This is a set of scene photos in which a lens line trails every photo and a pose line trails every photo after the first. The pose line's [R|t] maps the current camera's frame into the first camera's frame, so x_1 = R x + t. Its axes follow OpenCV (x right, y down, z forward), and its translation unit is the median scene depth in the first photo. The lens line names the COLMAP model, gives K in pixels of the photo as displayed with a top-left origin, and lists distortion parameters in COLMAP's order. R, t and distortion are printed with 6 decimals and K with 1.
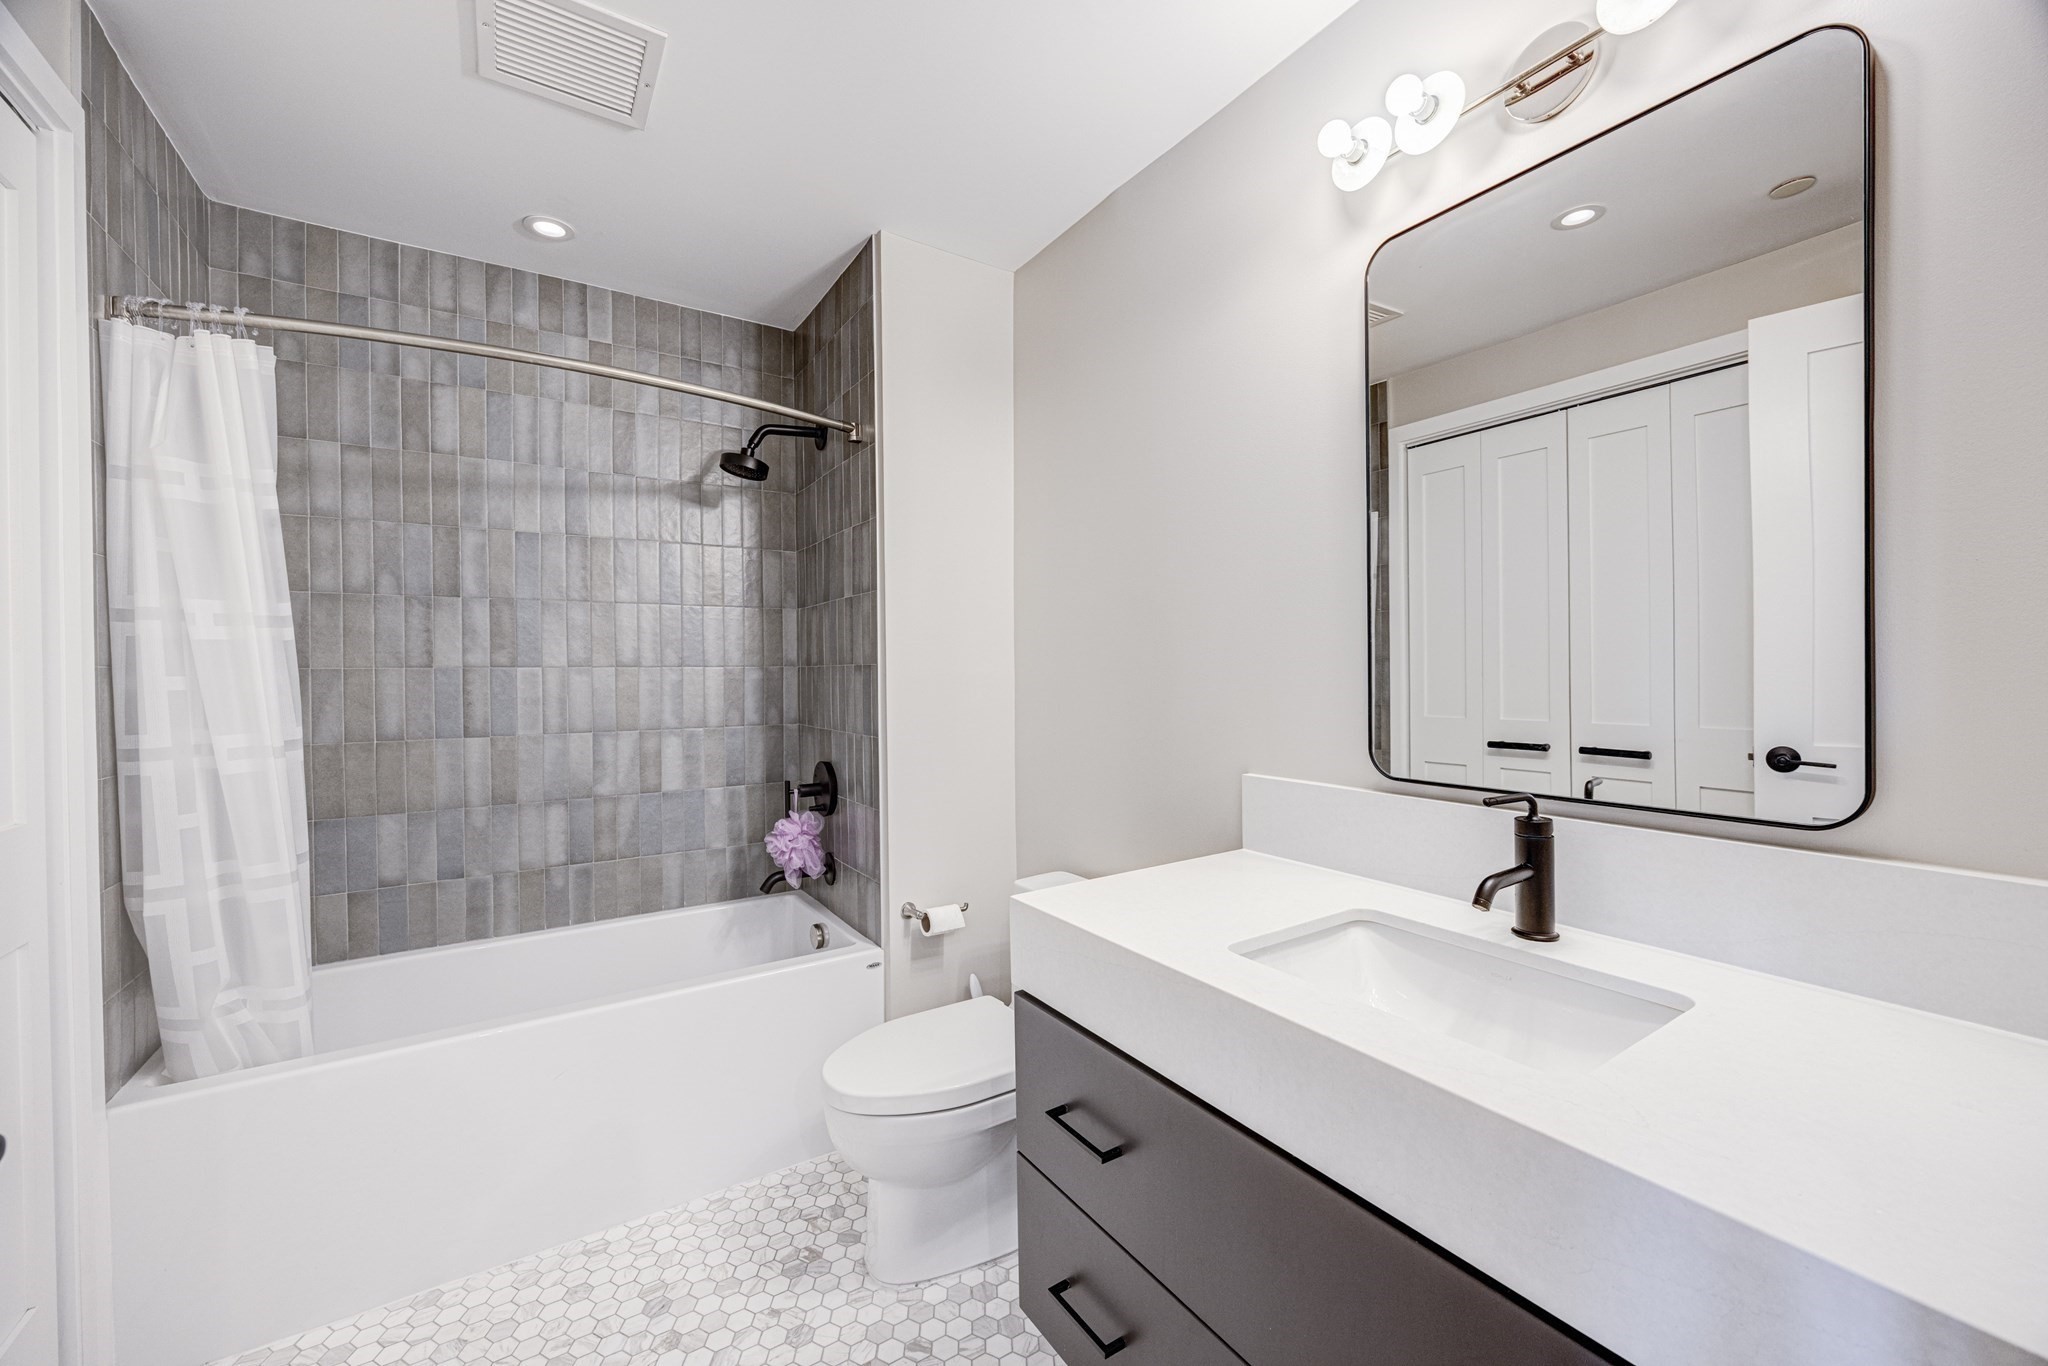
lens RADIAL K [[823.9, 0, 1022.2], [0, 823.9, 671.7], [0, 0, 1]] dist [-0.005788, 0.000880]
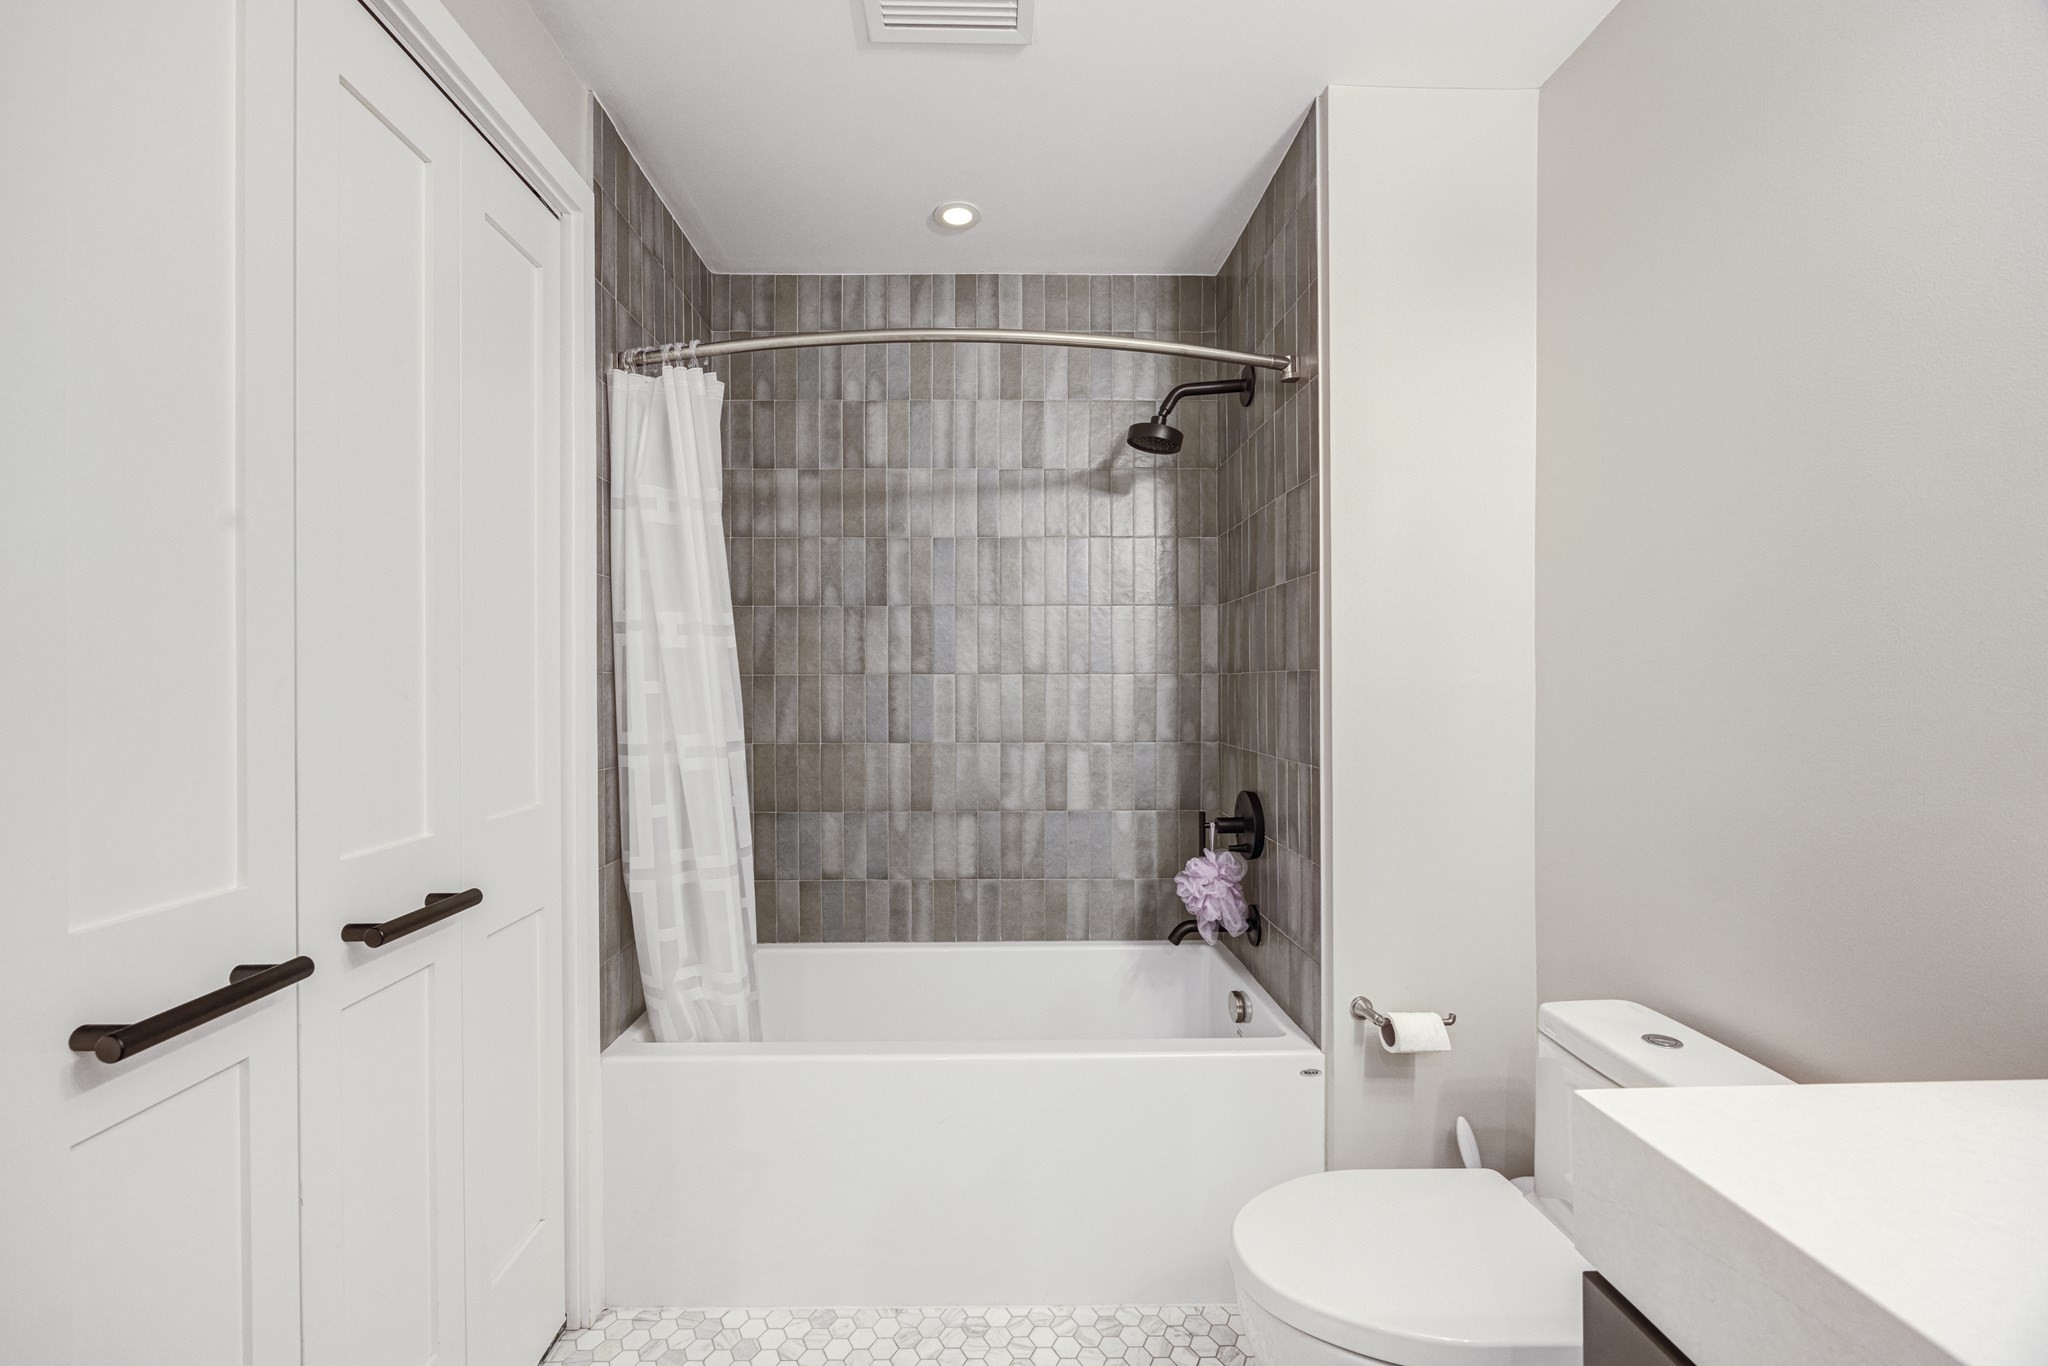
lens RADIAL K [[792.2, 0, 994.4], [0, 792.2, 687.1], [0, 0, 1]] dist [-0.005451, 0.000725]
pose [[0.845562, 0.008698, -0.533807, -0.040910], [-0.004610, 0.999949, 0.008991, 0.001469], [0.533858, -0.005142, 0.845558, 0.230919]]
